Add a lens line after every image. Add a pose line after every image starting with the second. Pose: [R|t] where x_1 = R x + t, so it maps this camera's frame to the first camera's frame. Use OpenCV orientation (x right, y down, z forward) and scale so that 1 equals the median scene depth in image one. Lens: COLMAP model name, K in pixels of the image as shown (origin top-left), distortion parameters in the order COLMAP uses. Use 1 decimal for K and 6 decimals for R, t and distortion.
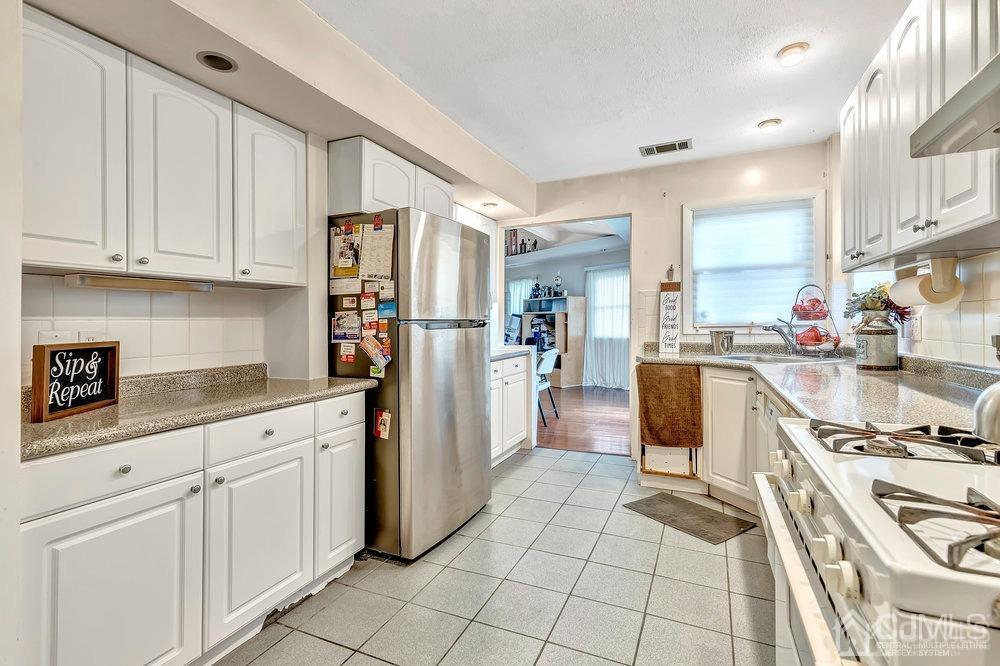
lens RADIAL K [[455.0, 0, 497.3], [0, 455.0, 324.2], [0, 0, 1]] dist [0.009865, -0.001846]
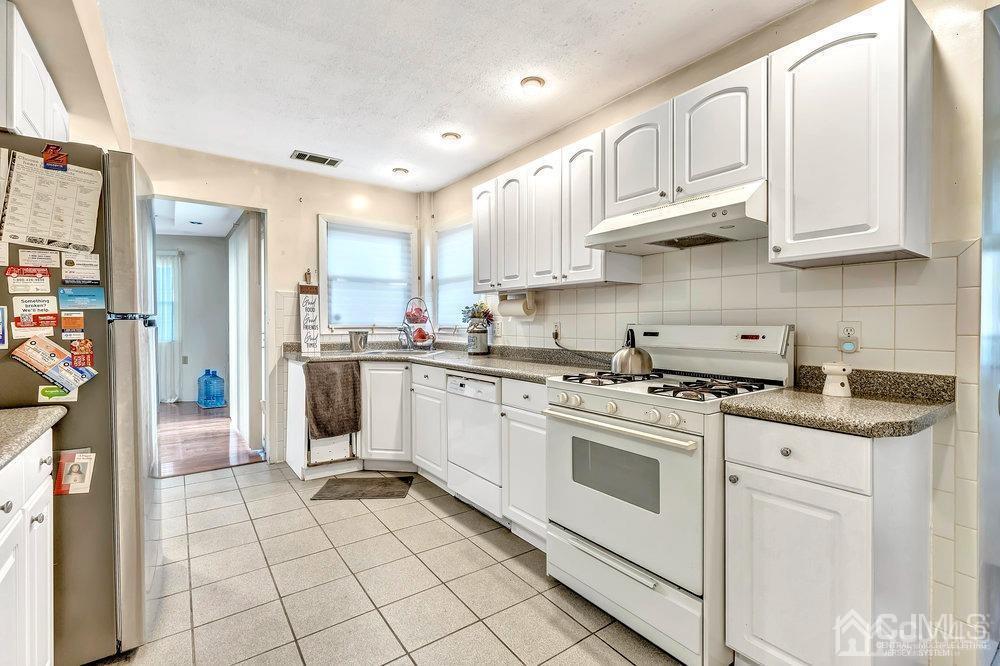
lens RADIAL K [[455.0, 0, 504.7], [0, 455.0, 332.7], [0, 0, 1]] dist [0.009865, -0.001846]
pose [[0.486186, -0.001609, 0.873854, -0.397110], [-0.009465, 0.999930, 0.007107, 0.006871], [-0.873804, -0.011726, 0.486137, 0.110326]]
